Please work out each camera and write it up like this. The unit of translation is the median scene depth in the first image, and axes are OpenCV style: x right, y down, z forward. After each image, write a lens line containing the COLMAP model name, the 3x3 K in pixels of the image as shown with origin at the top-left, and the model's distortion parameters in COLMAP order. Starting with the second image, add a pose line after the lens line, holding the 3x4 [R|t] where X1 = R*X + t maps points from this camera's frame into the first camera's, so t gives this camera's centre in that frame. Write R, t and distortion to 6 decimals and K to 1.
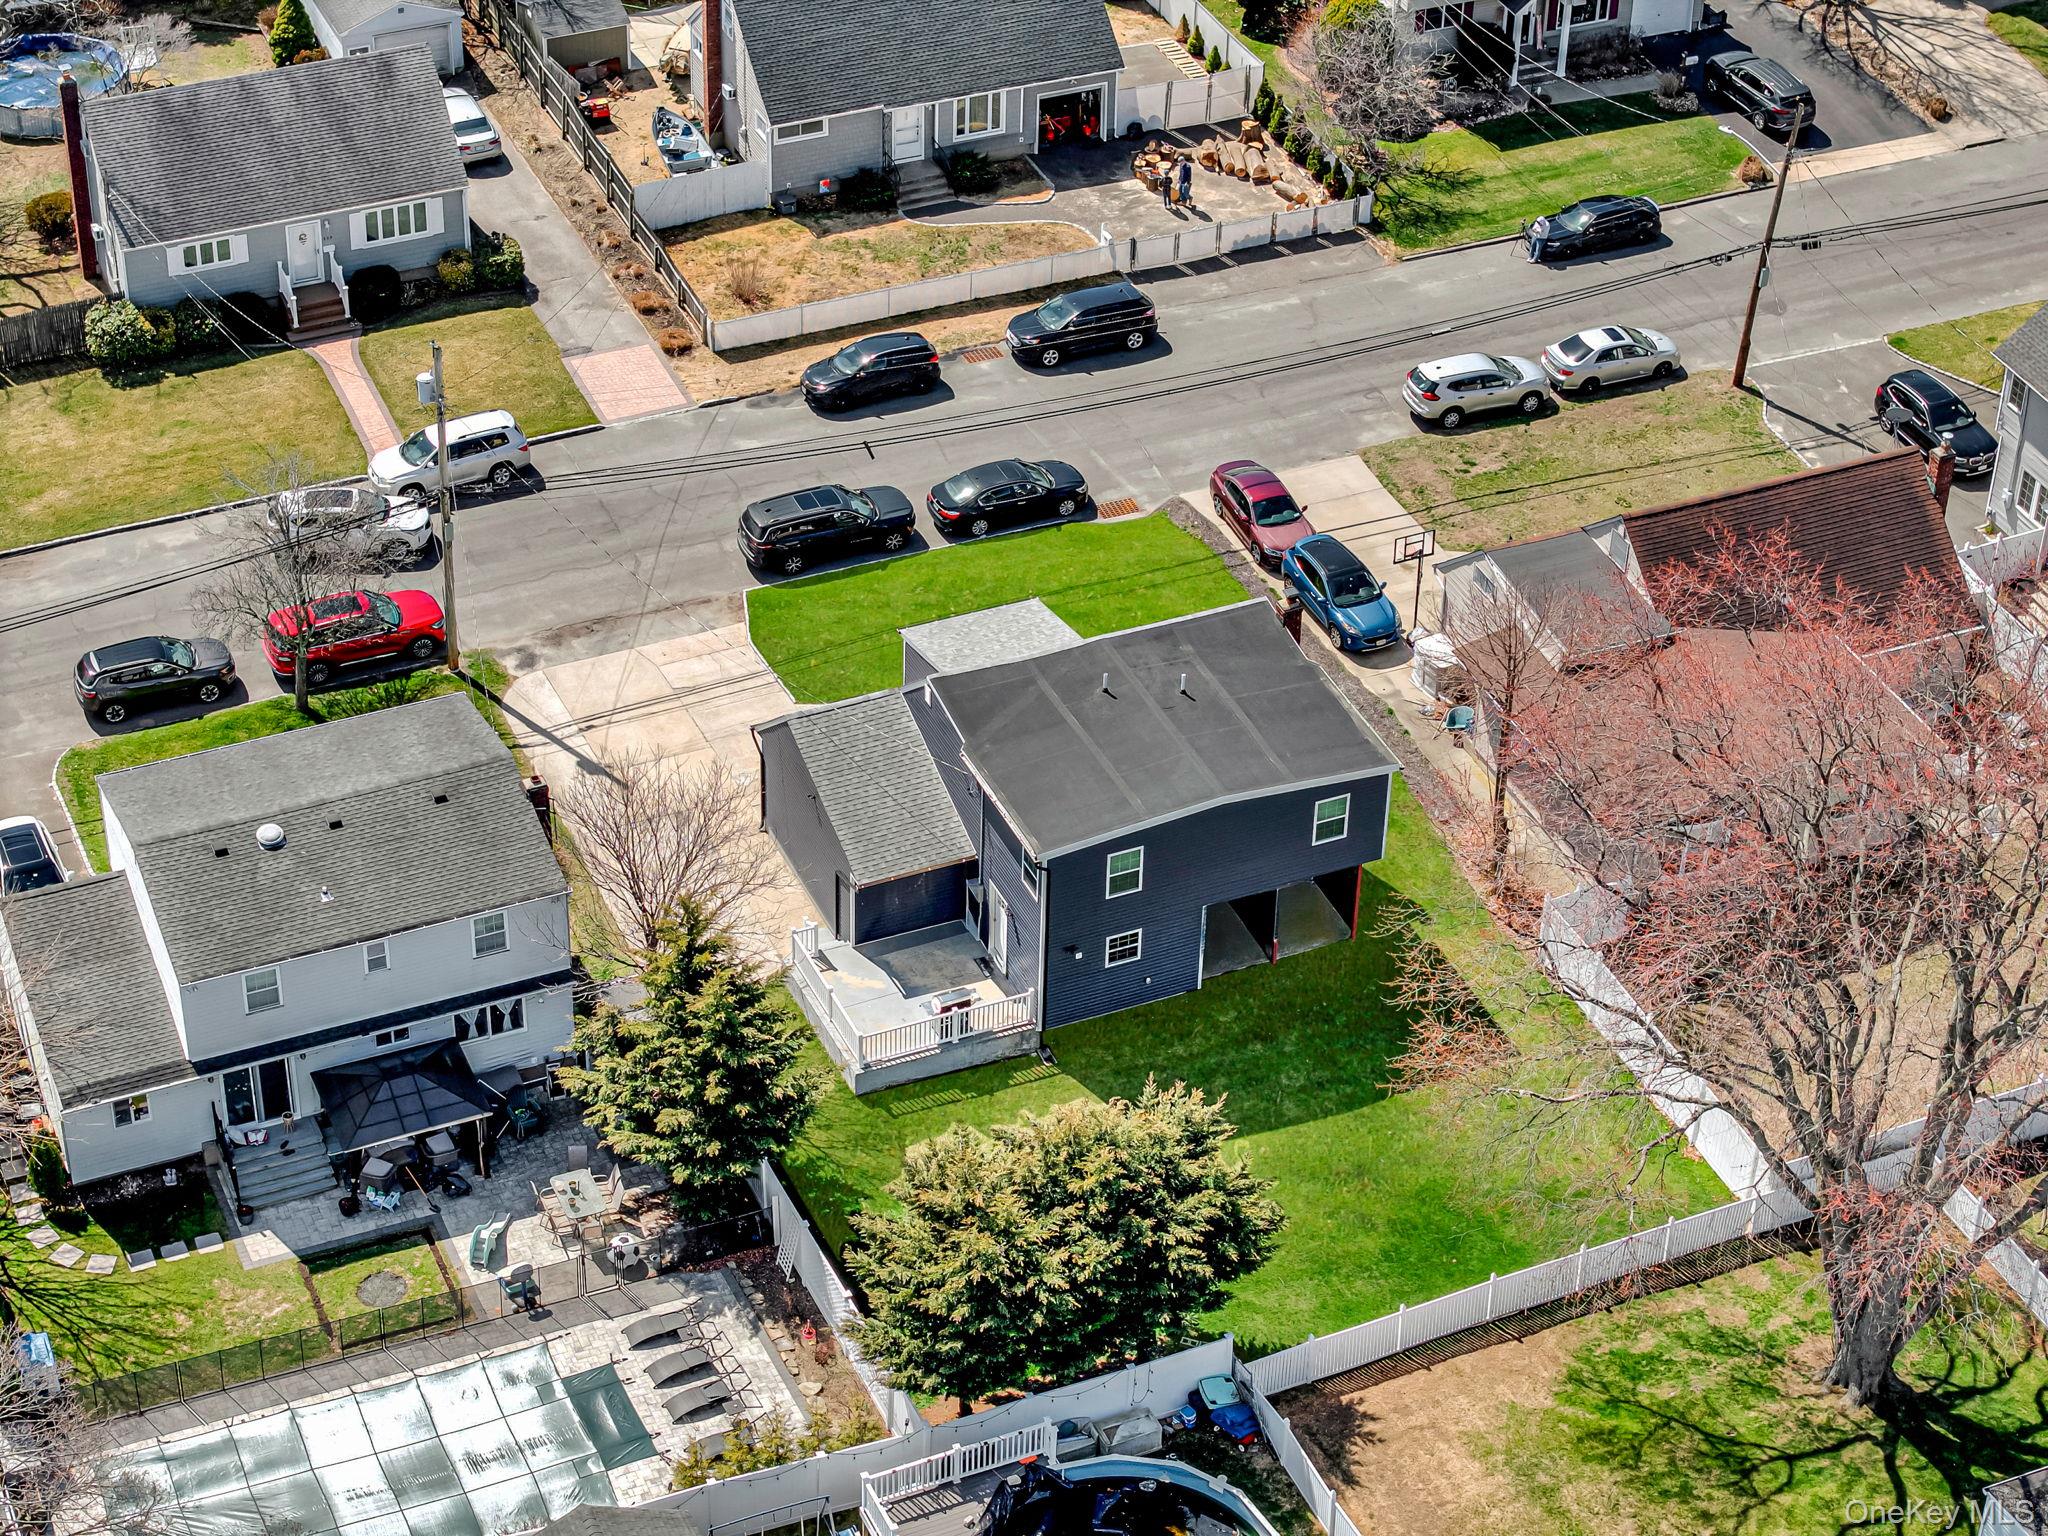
lens RADIAL K [[4155.7, 0, 1024.0], [0, 4155.7, 768.0], [0, 0, 1]] dist [-0.331620, 1.603344]
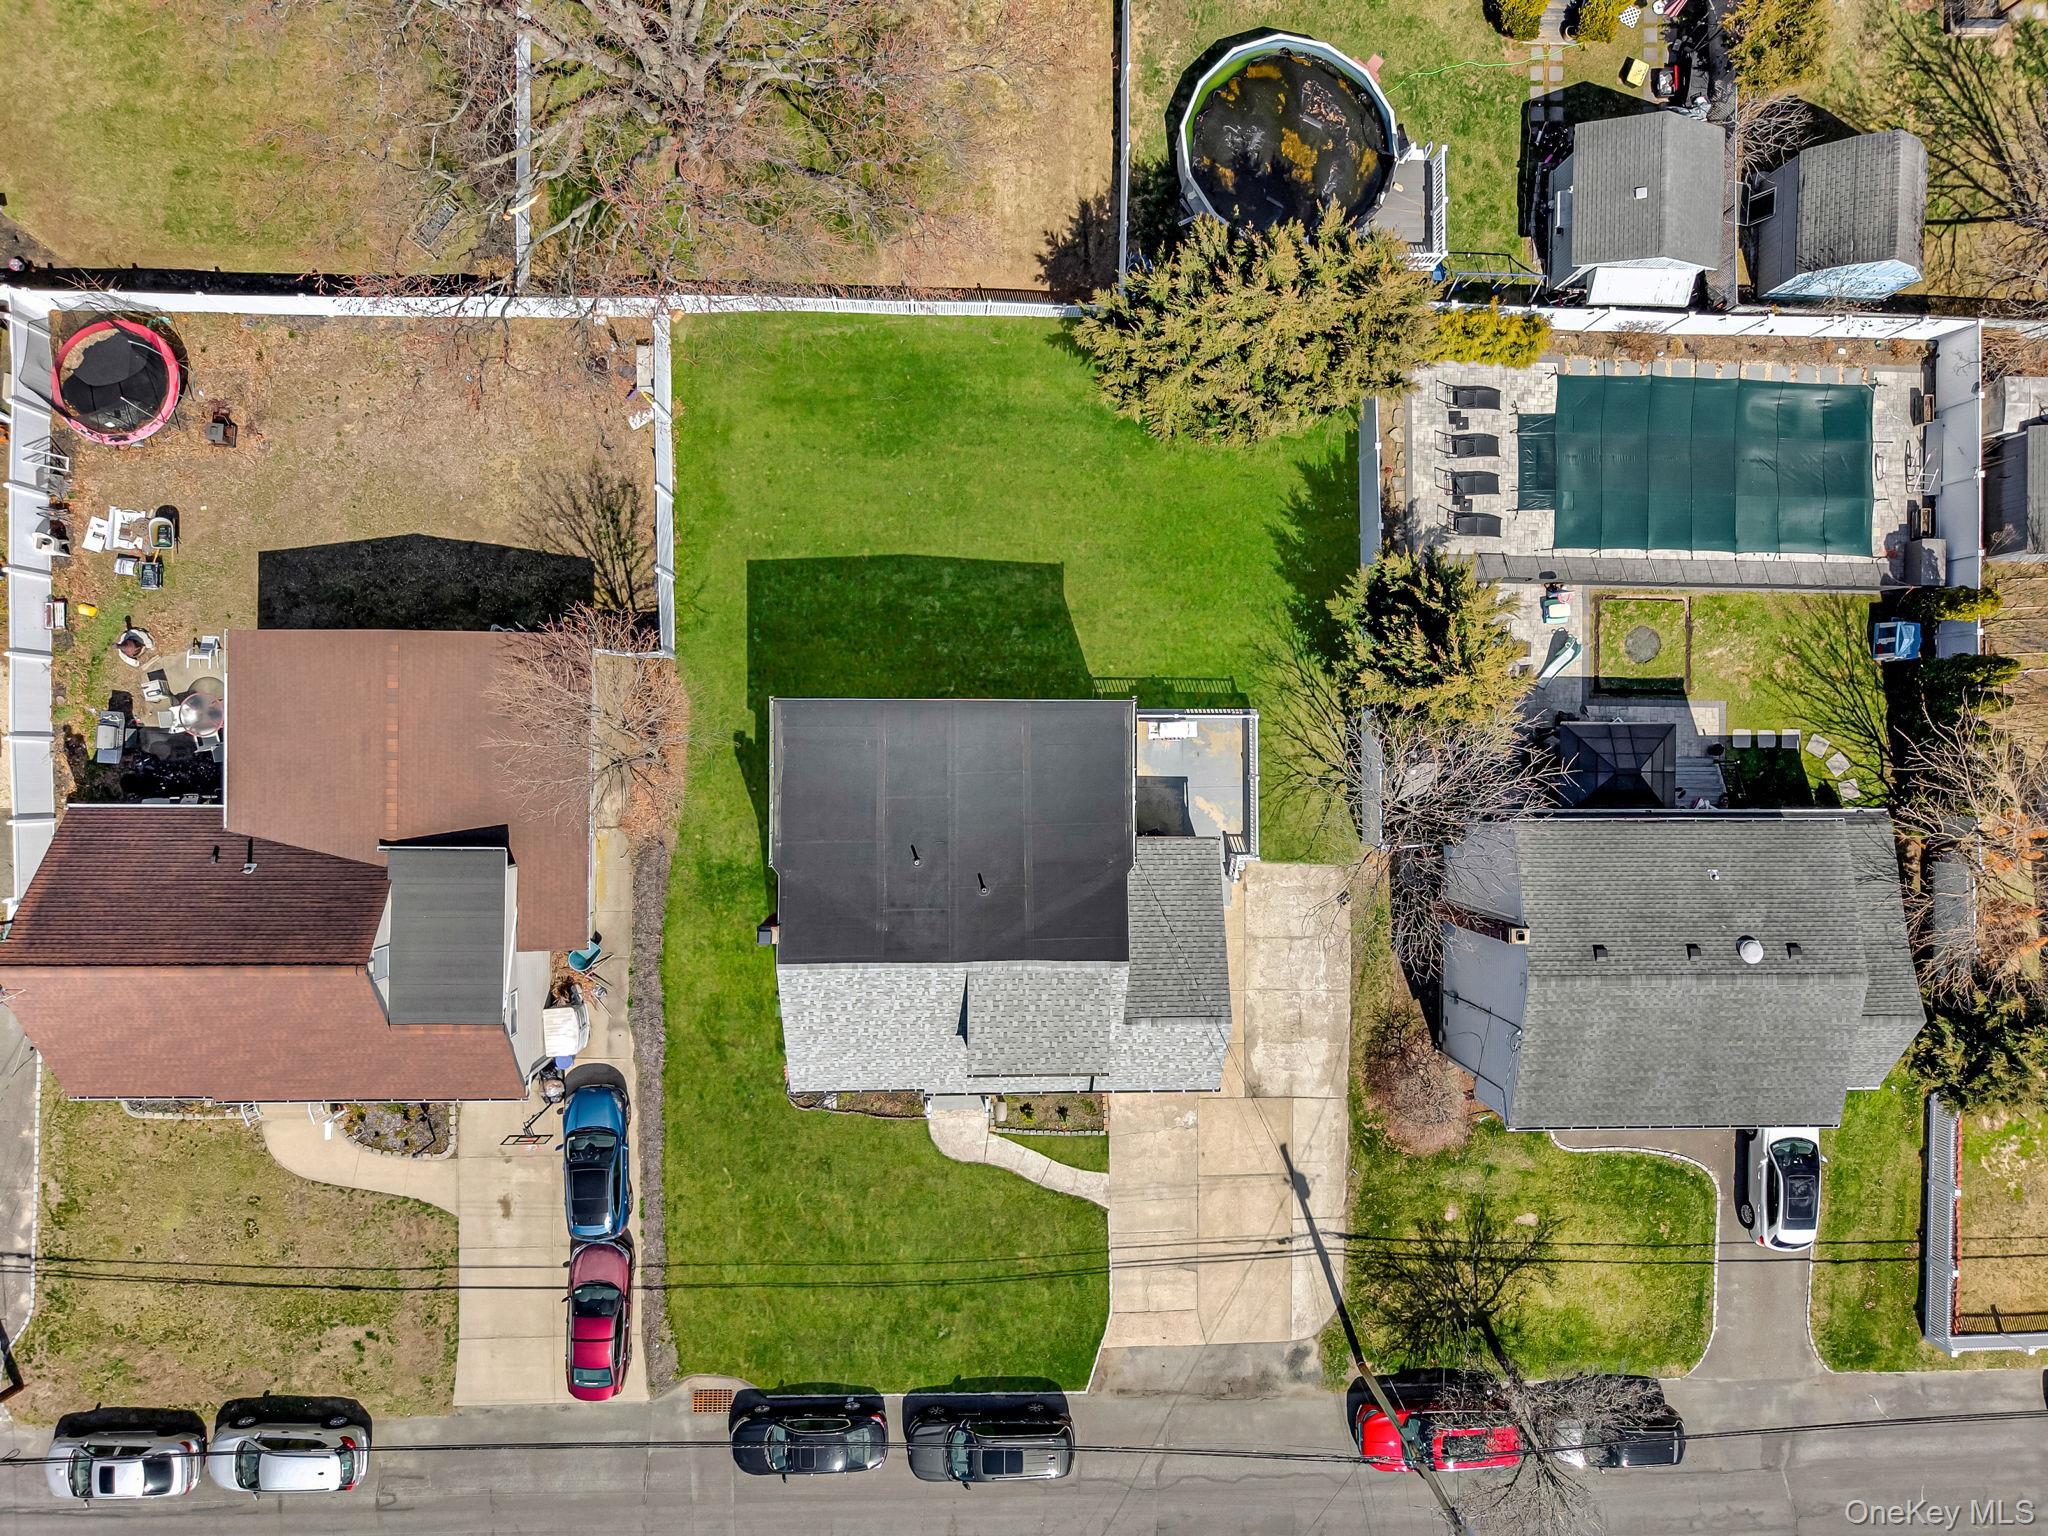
lens RADIAL K [[1373.2, 0, 1018.0], [0, 1373.2, 761.4], [0, 0, 1]] dist [-0.000618, -0.001542]
pose [[-0.912510, -0.402248, -0.074305, 0.043249], [0.181752, -0.561439, 0.807312, -0.240280], [-0.366457, 0.723175, 0.585429, 0.646808]]
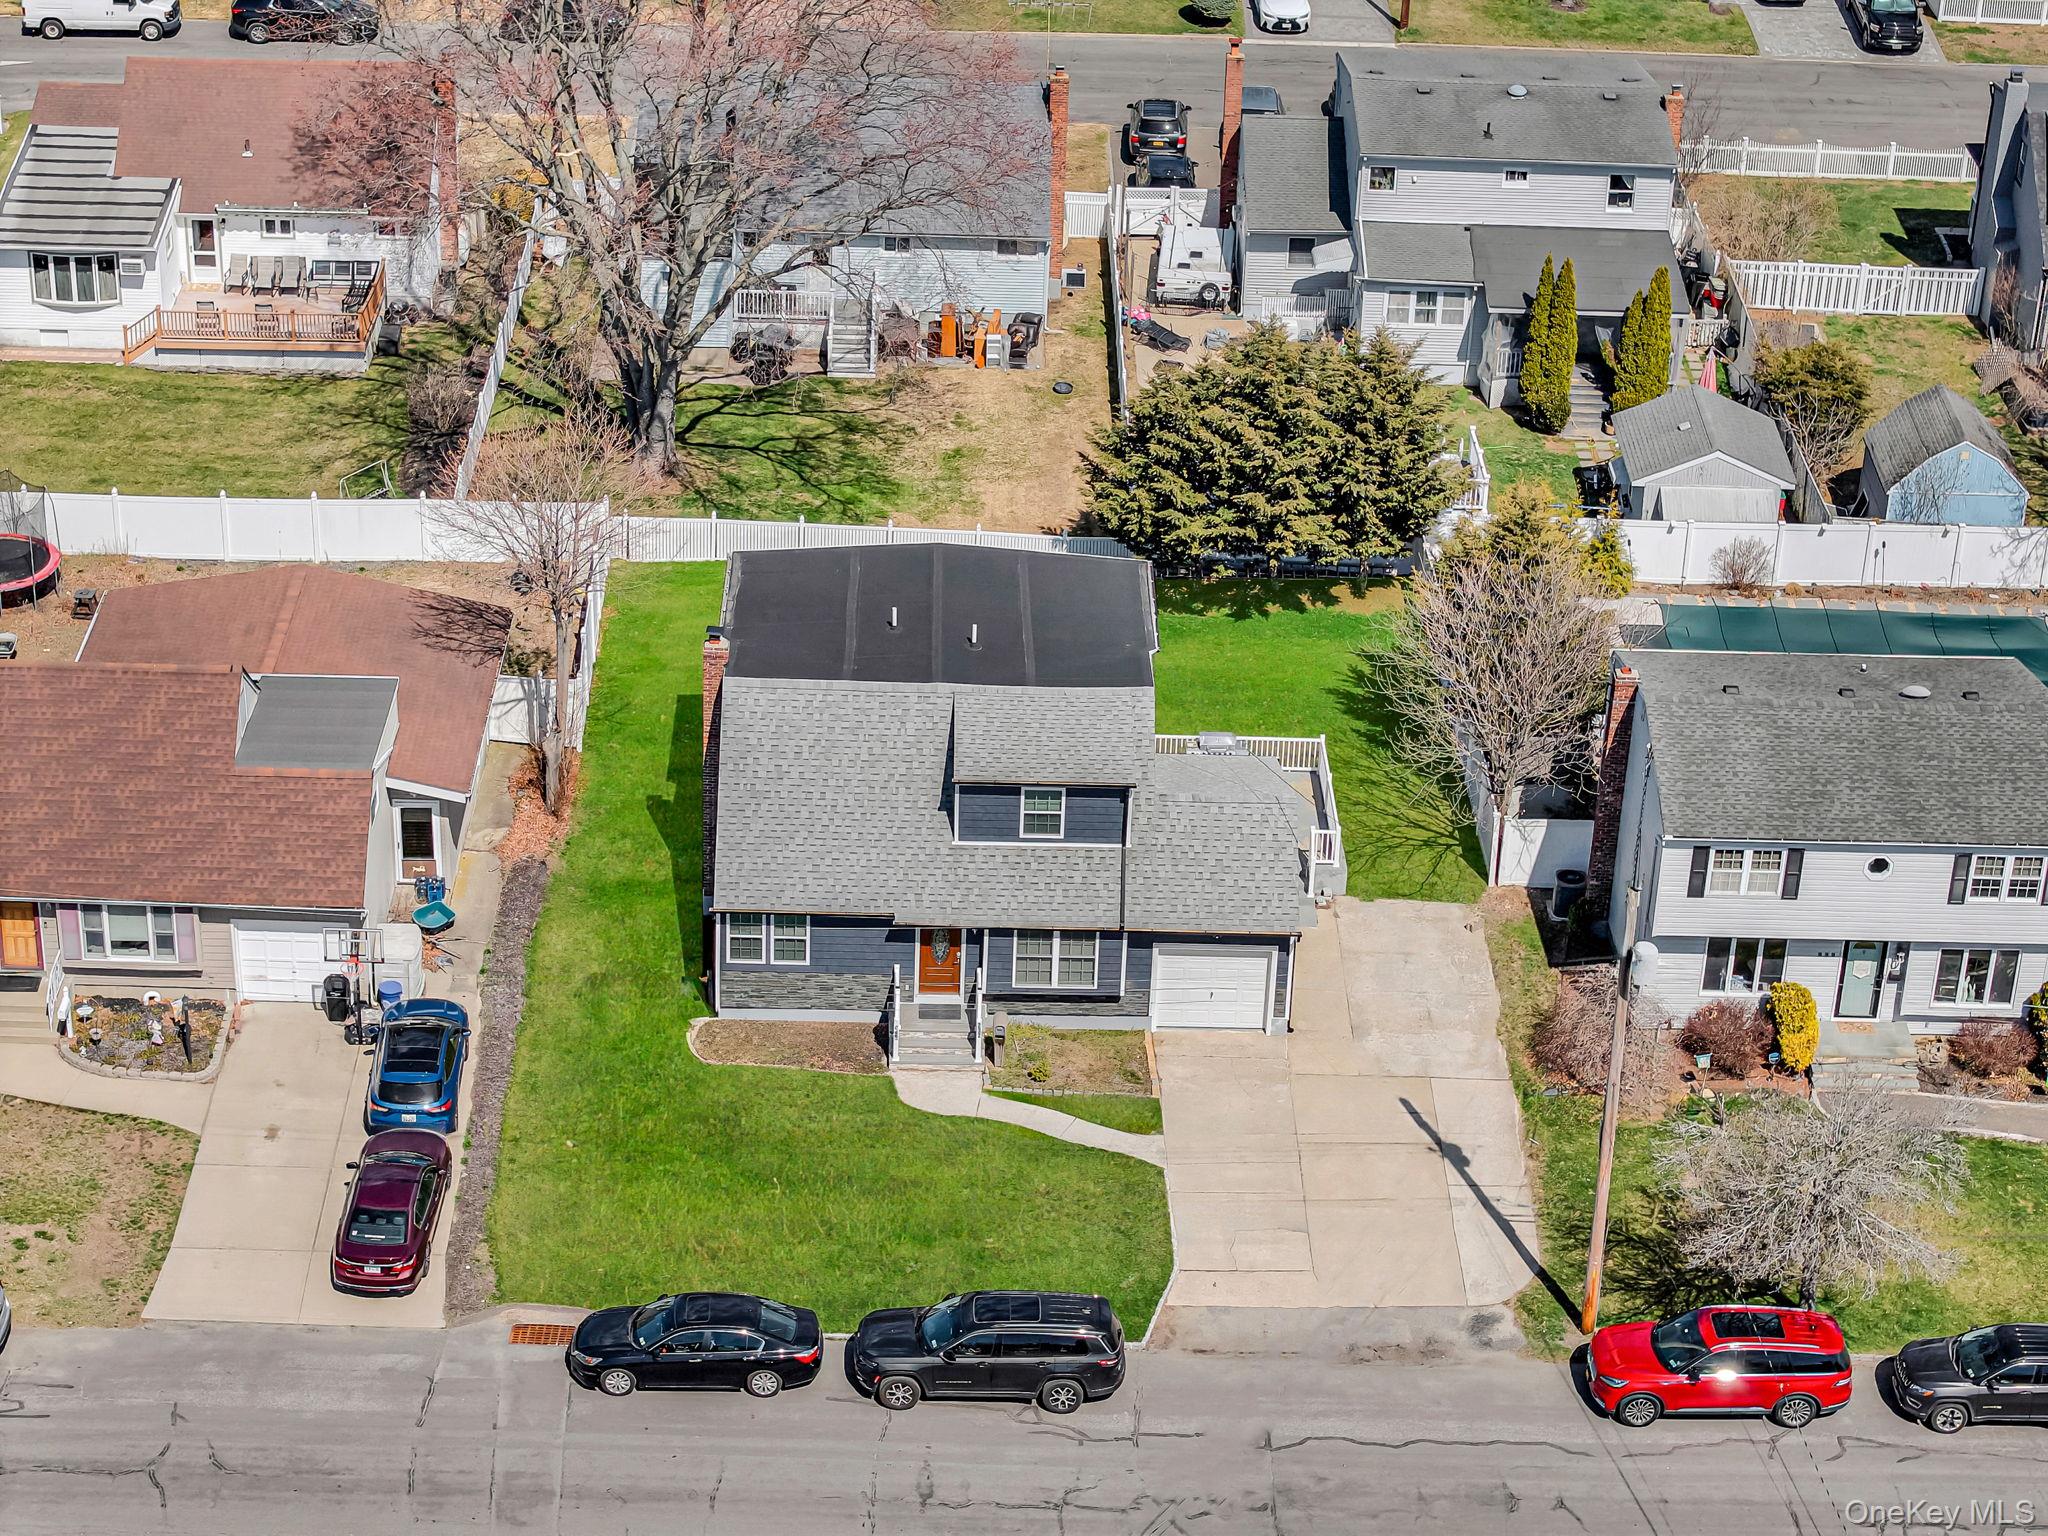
lens RADIAL K [[4155.7, 0, 1024.0], [0, 4155.7, 768.0], [0, 0, 1]] dist [-0.331620, 1.603344]
pose [[-0.919007, -0.236240, 0.315621, -0.234925], [0.190385, 0.435100, 0.880023, -0.667728], [-0.345224, 0.868837, -0.354884, 1.128526]]
